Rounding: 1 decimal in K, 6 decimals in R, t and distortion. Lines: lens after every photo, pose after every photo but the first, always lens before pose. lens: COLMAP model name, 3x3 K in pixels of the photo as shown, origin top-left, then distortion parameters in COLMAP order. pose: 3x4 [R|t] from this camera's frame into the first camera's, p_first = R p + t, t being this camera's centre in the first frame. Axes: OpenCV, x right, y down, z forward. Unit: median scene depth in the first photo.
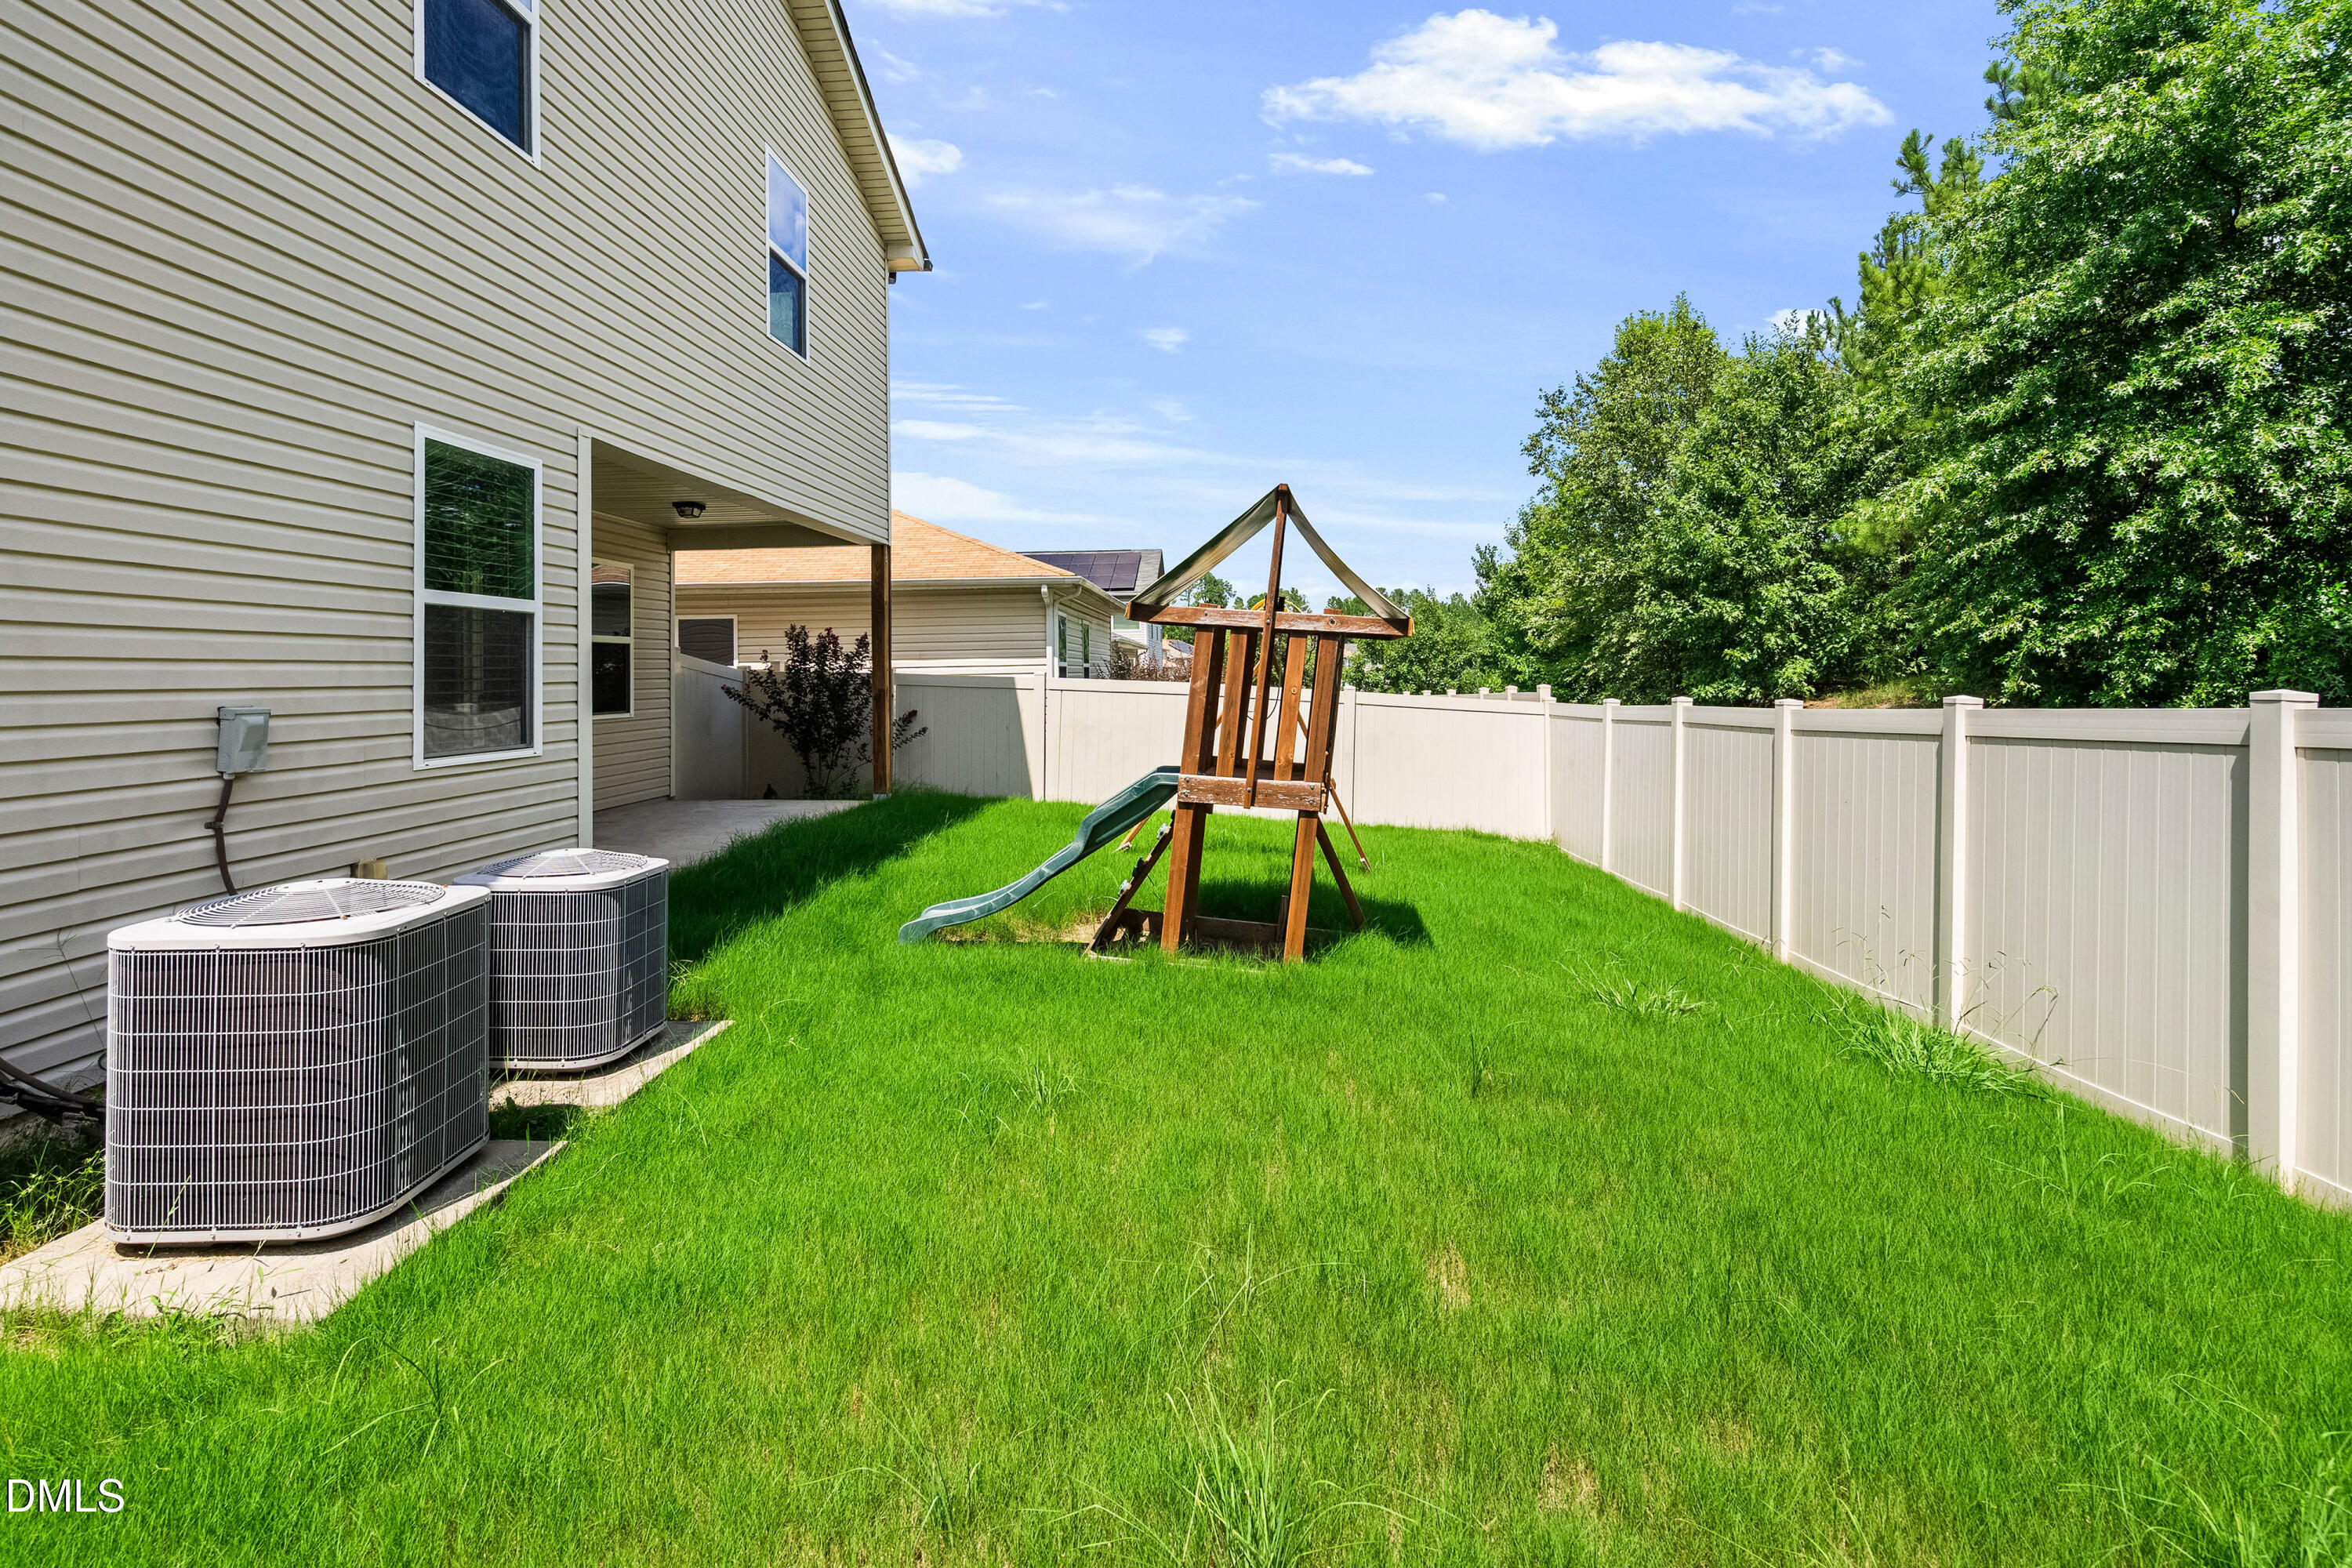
lens RADIAL K [[1105.8, 0, 1166.6], [0, 1105.8, 656.2], [0, 0, 1]] dist [-0.003952, 0.001760]
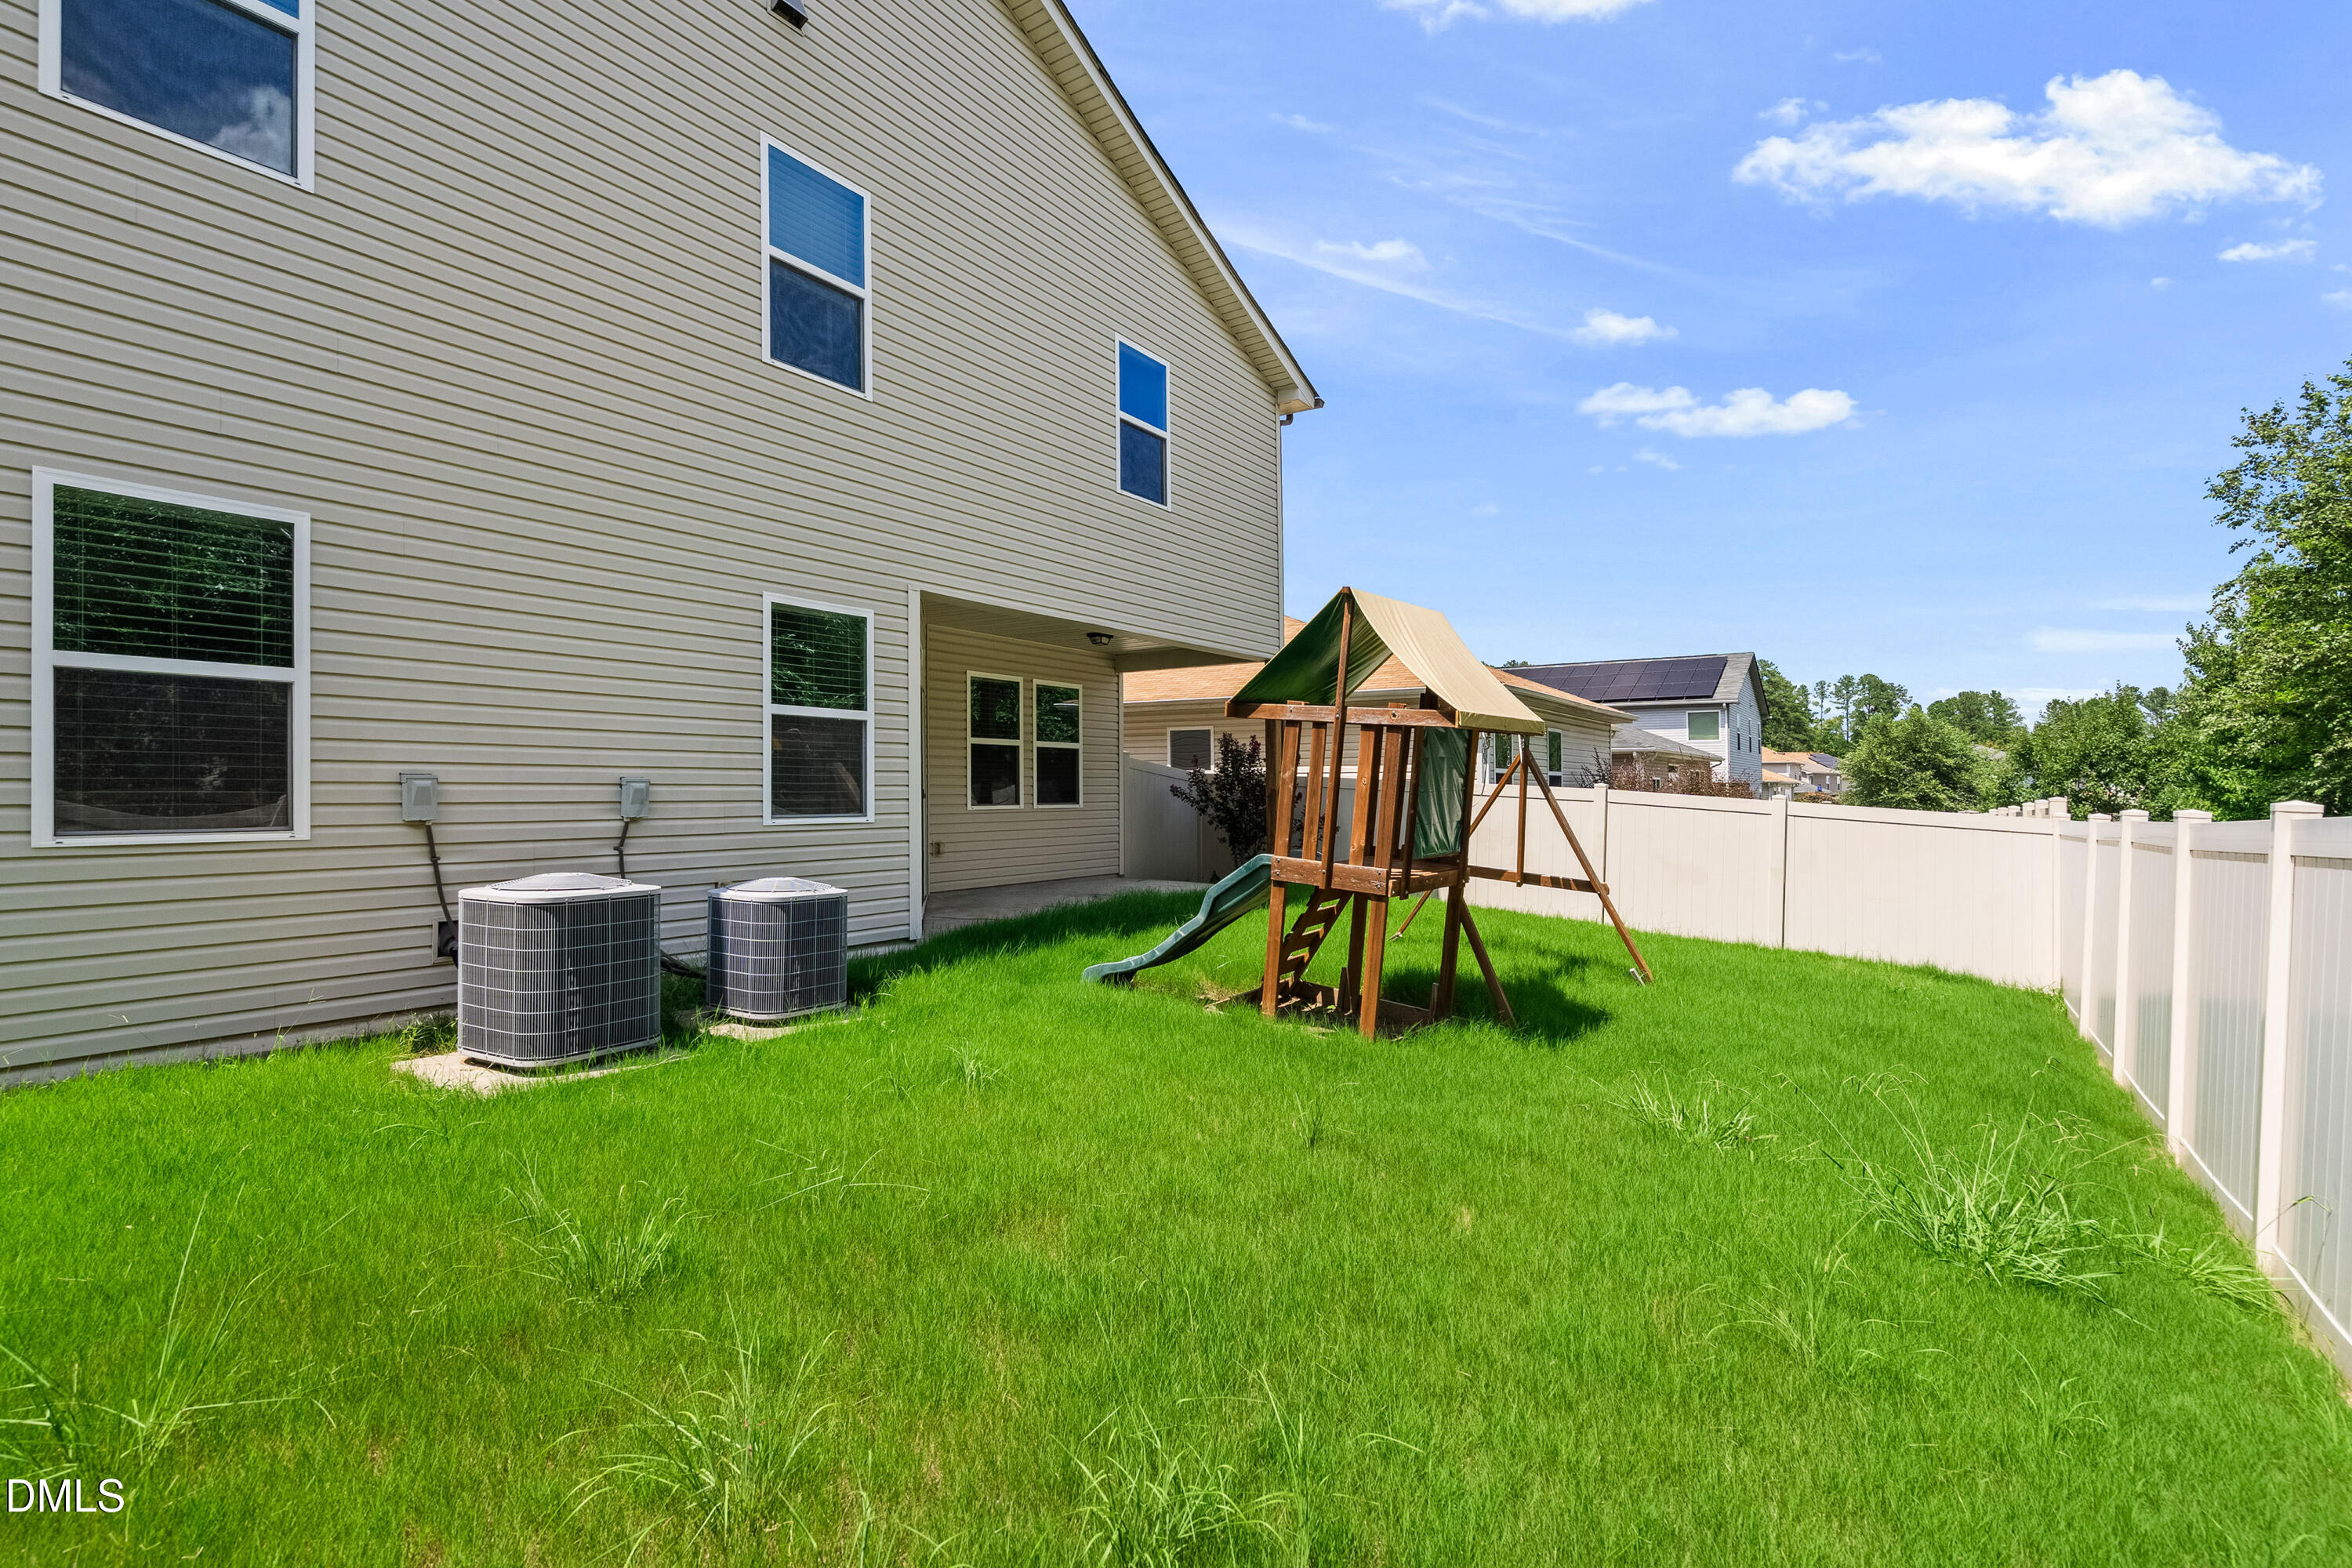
lens RADIAL K [[1105.8, 0, 1248.7], [0, 1105.8, 777.2], [0, 0, 1]] dist [-0.003952, 0.001760]
pose [[0.865996, 0.006258, -0.500012, 0.502656], [-0.004327, 0.999978, 0.005021, 0.022072], [0.500033, -0.002185, 0.866004, 0.029113]]
